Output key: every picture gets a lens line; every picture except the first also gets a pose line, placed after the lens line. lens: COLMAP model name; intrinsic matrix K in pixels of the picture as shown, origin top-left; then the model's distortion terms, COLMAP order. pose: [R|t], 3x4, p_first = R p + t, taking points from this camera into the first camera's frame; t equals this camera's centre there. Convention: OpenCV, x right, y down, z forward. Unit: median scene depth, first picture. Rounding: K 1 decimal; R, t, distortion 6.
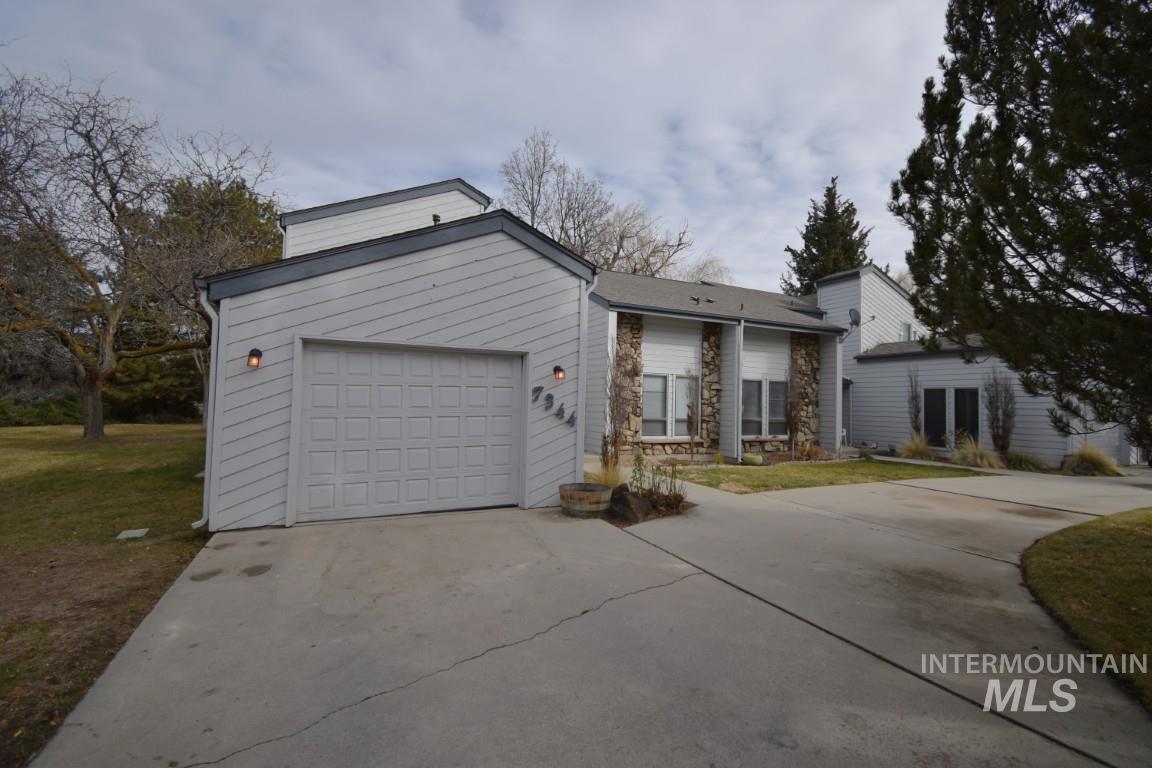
lens RADIAL K [[513.2, 0, 576.0], [0, 513.2, 384.0], [0, 0, 1]] dist [0.017145, -0.024892]
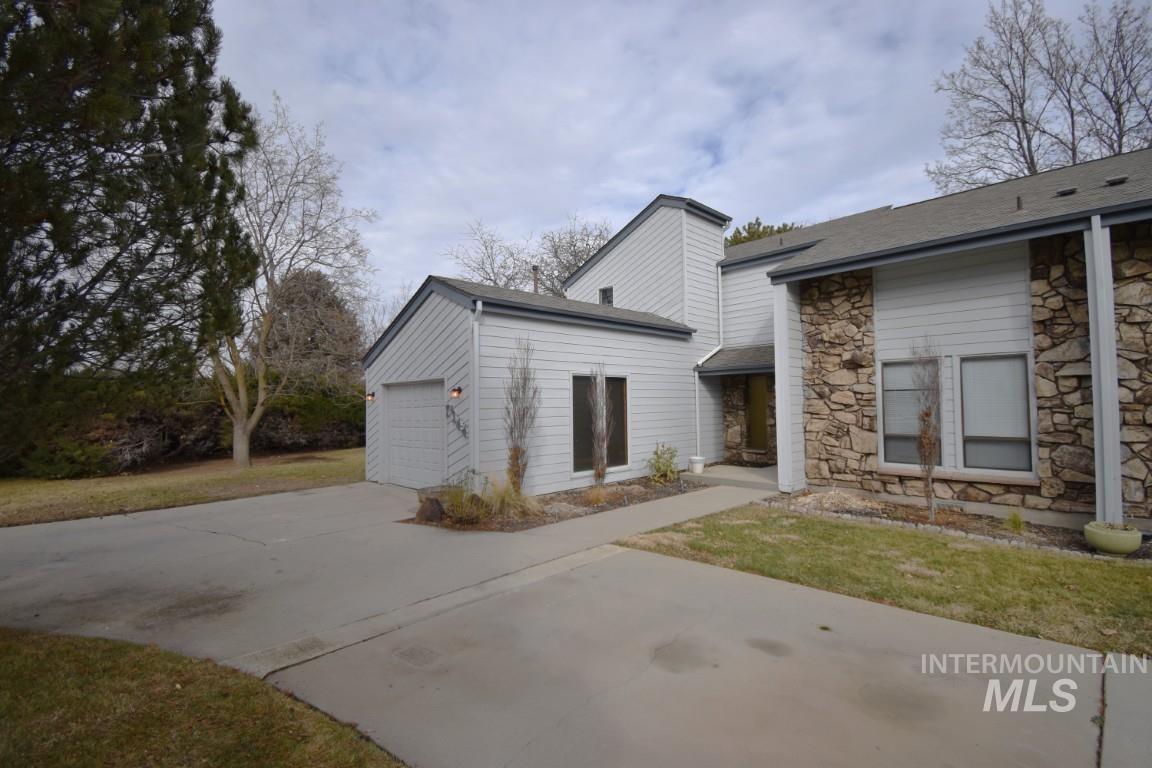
lens RADIAL K [[513.2, 0, 576.0], [0, 513.2, 384.0], [0, 0, 1]] dist [0.017145, -0.024892]
pose [[0.310073, -0.059081, -0.948875, 0.611470], [0.055249, 0.997500, -0.044054, 0.014048], [0.949106, -0.038765, 0.312563, 0.455960]]
